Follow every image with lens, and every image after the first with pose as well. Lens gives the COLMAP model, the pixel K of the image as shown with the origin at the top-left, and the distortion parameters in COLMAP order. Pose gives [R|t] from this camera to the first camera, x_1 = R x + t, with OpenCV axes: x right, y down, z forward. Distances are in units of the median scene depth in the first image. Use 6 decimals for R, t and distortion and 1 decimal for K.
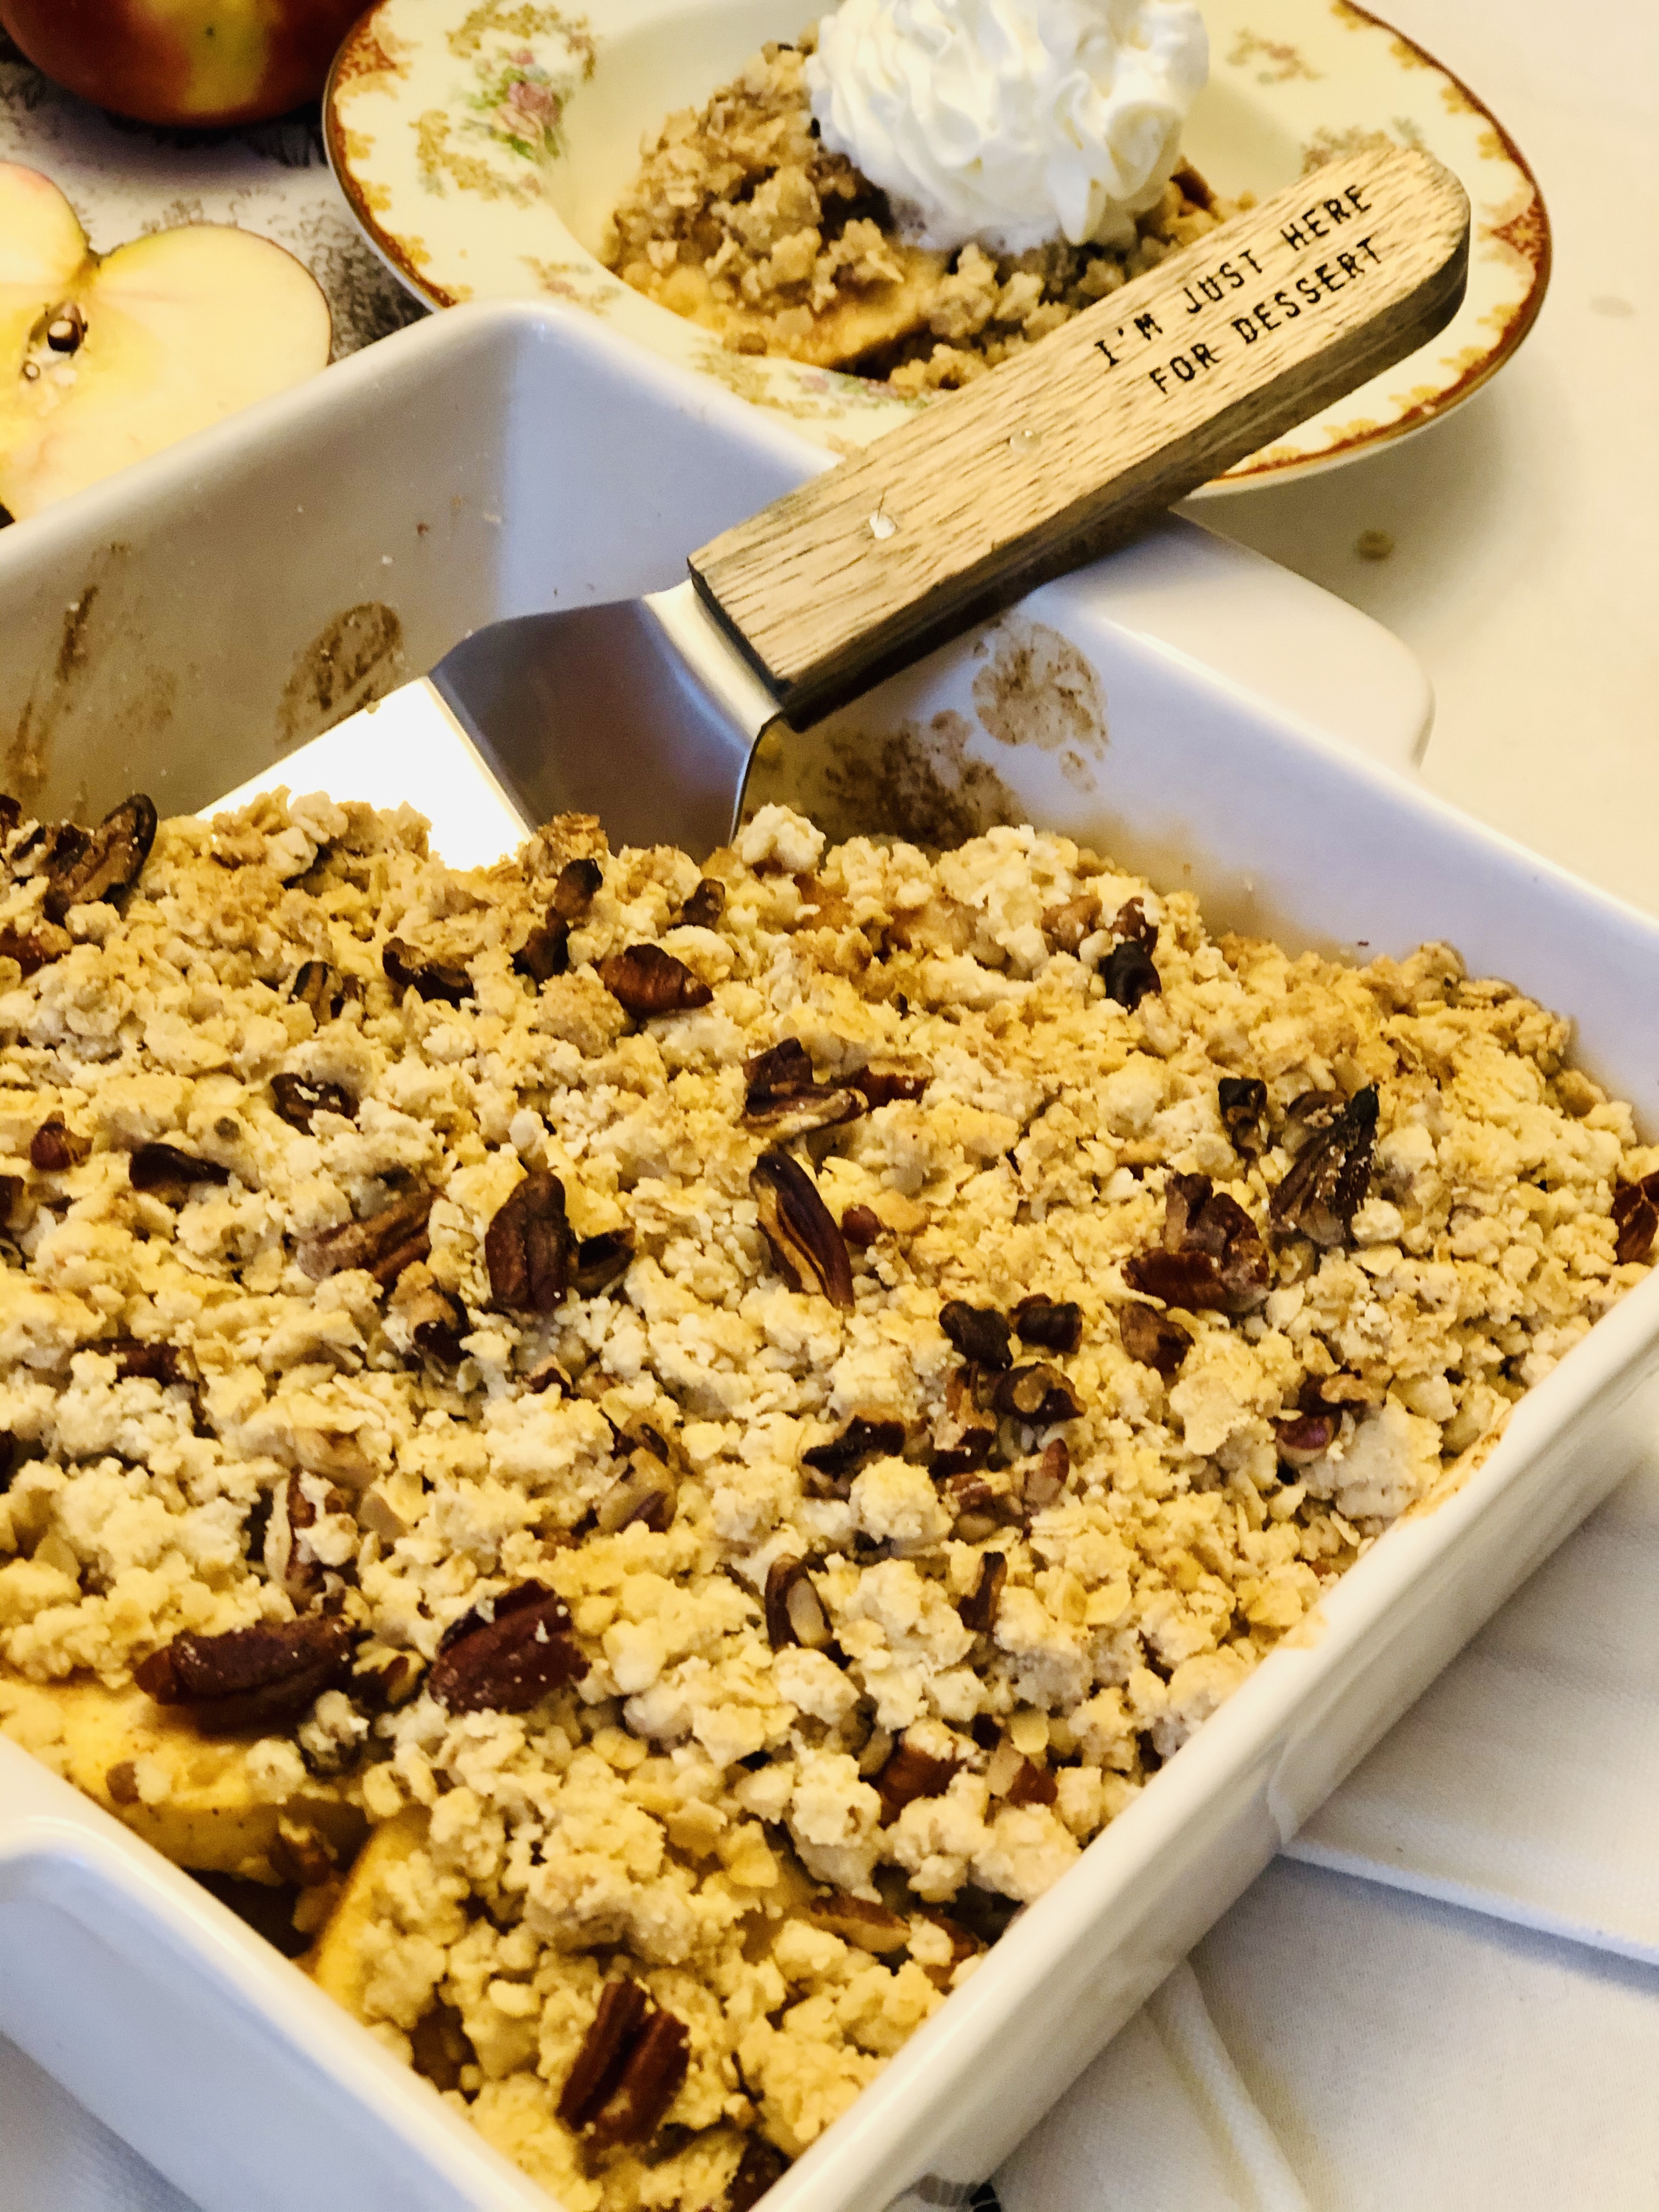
lens RADIAL K [[3686.7, 0, 829.5], [0, 3686.7, 1106.0], [0, 0, 1]] dist [-0.151812, 1.585088]
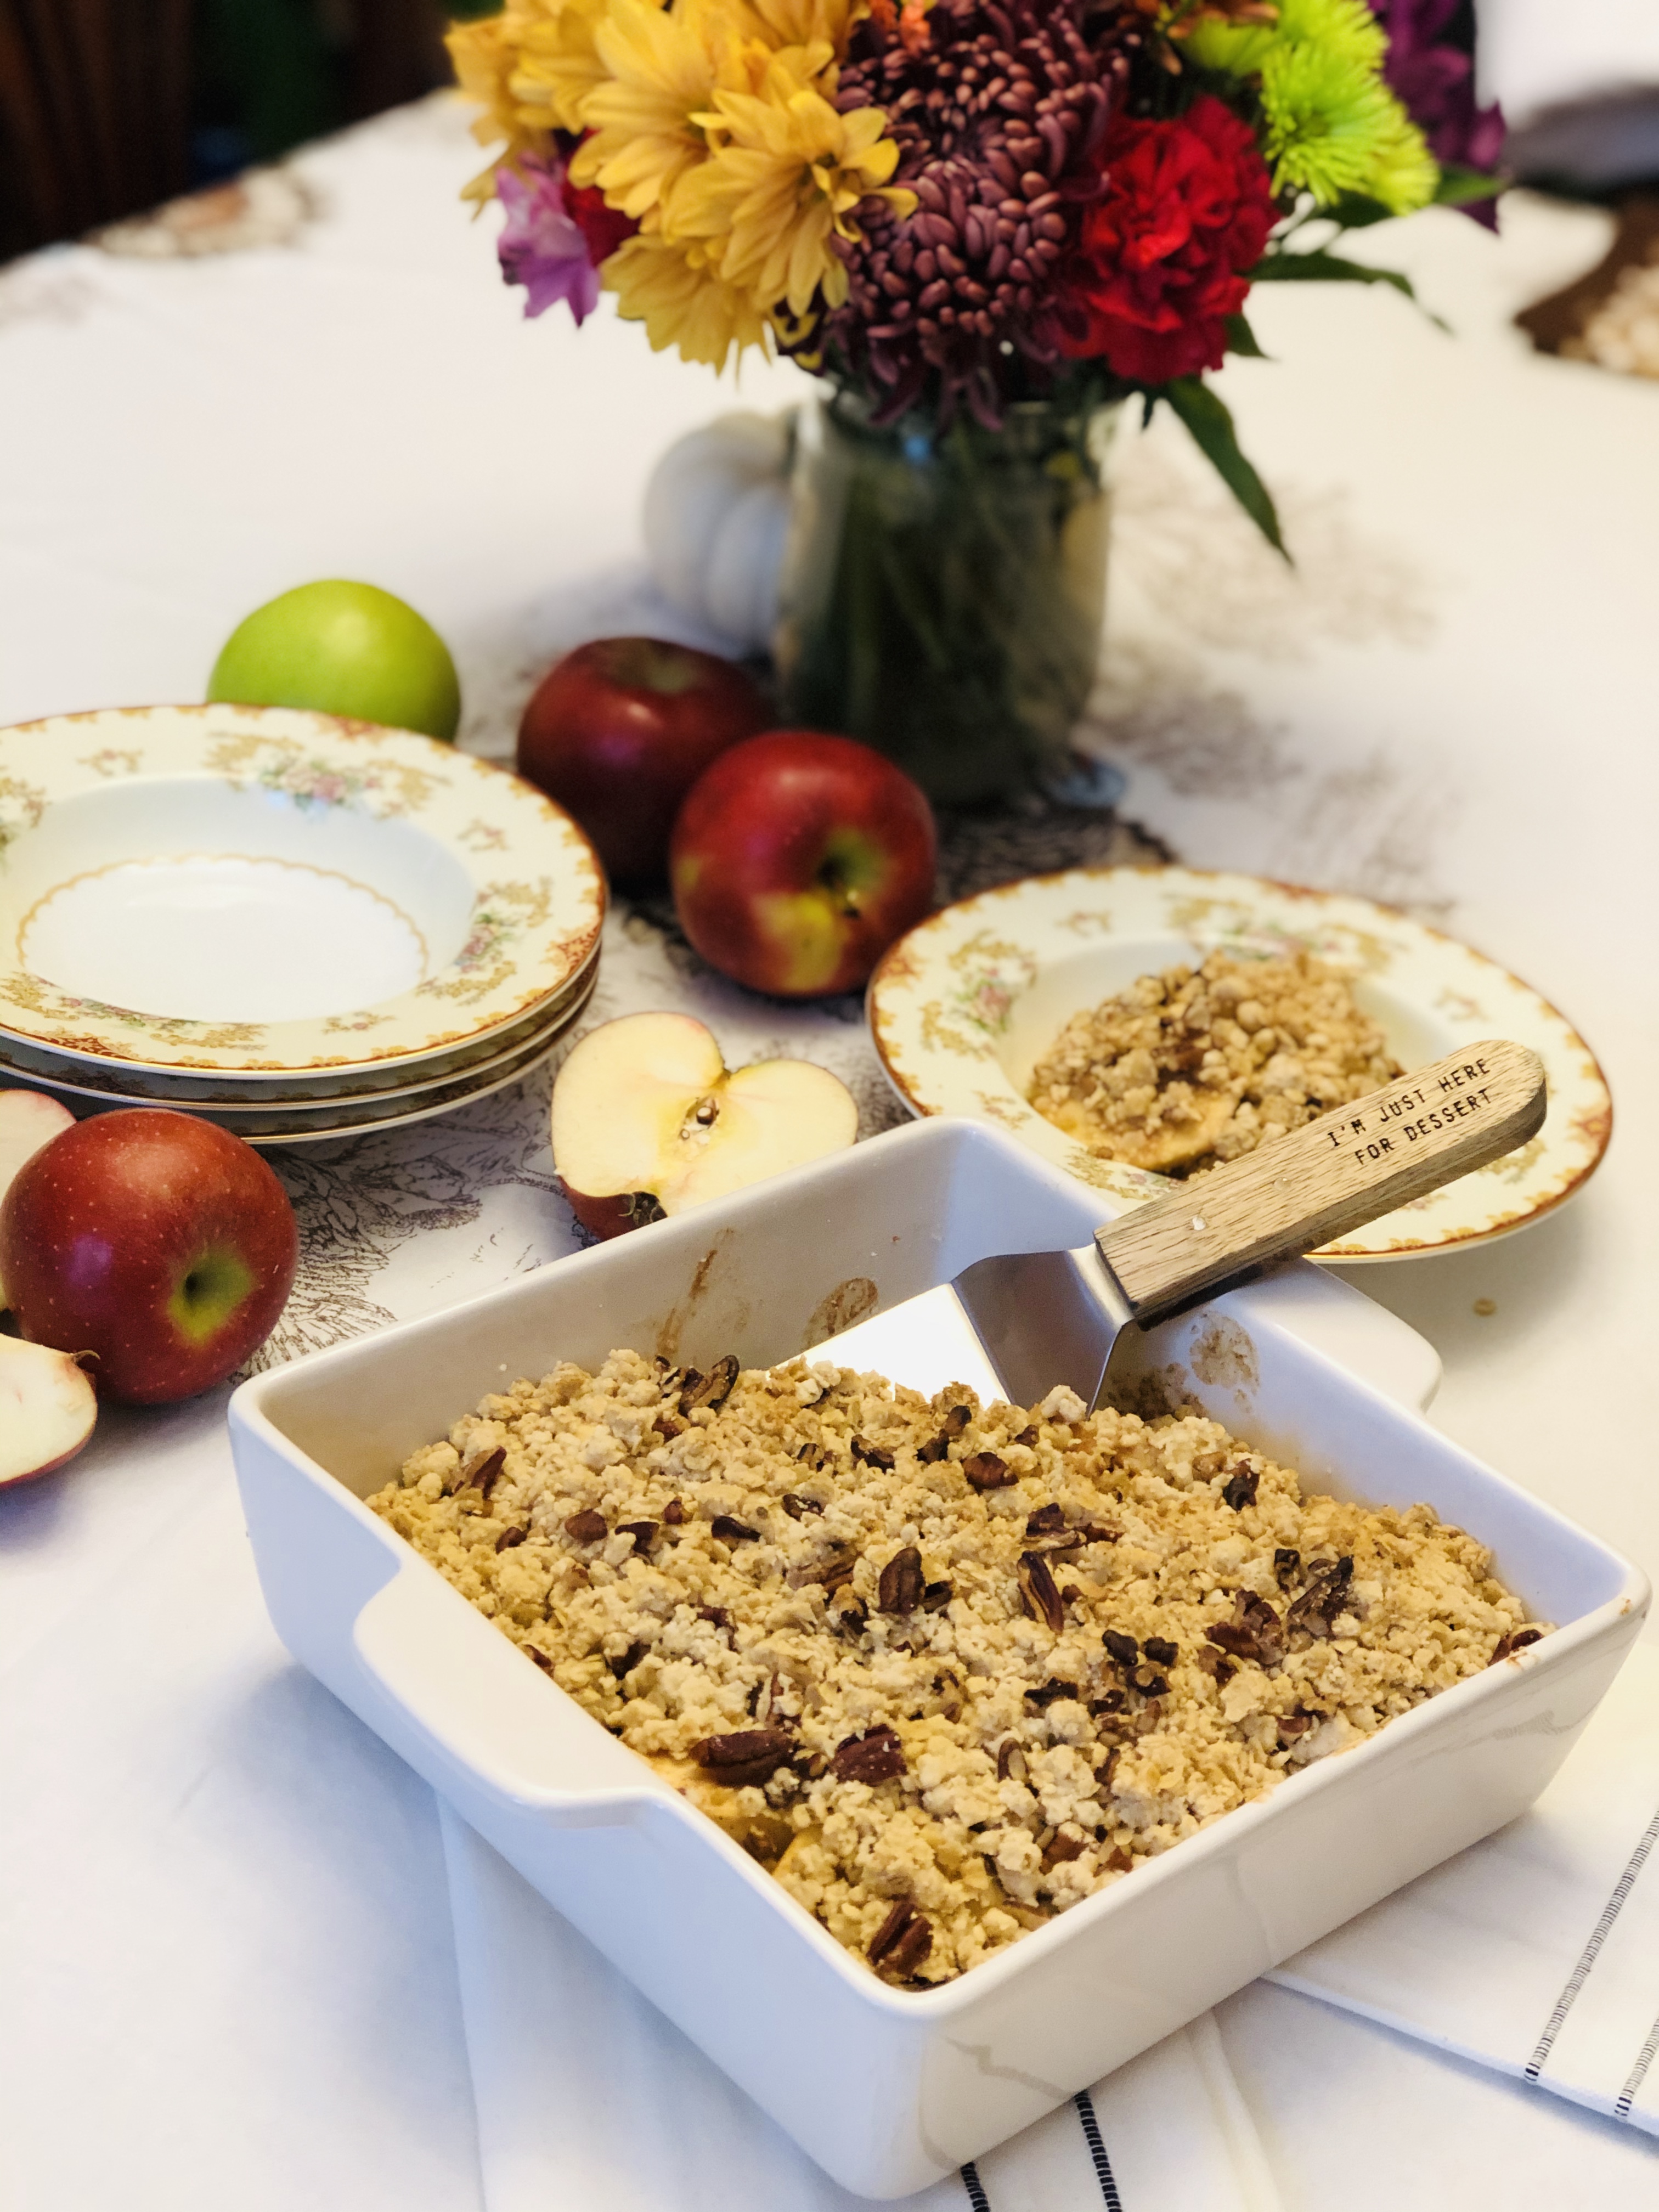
lens RADIAL K [[3686.7, 0, 829.5], [0, 3686.7, 1106.0], [0, 0, 1]] dist [-0.151812, 1.585088]
pose [[0.986452, 0.079223, -0.143650, 0.140540], [-0.108170, 0.972448, -0.206502, 0.197157], [0.123333, 0.219244, 0.967844, -0.960053]]
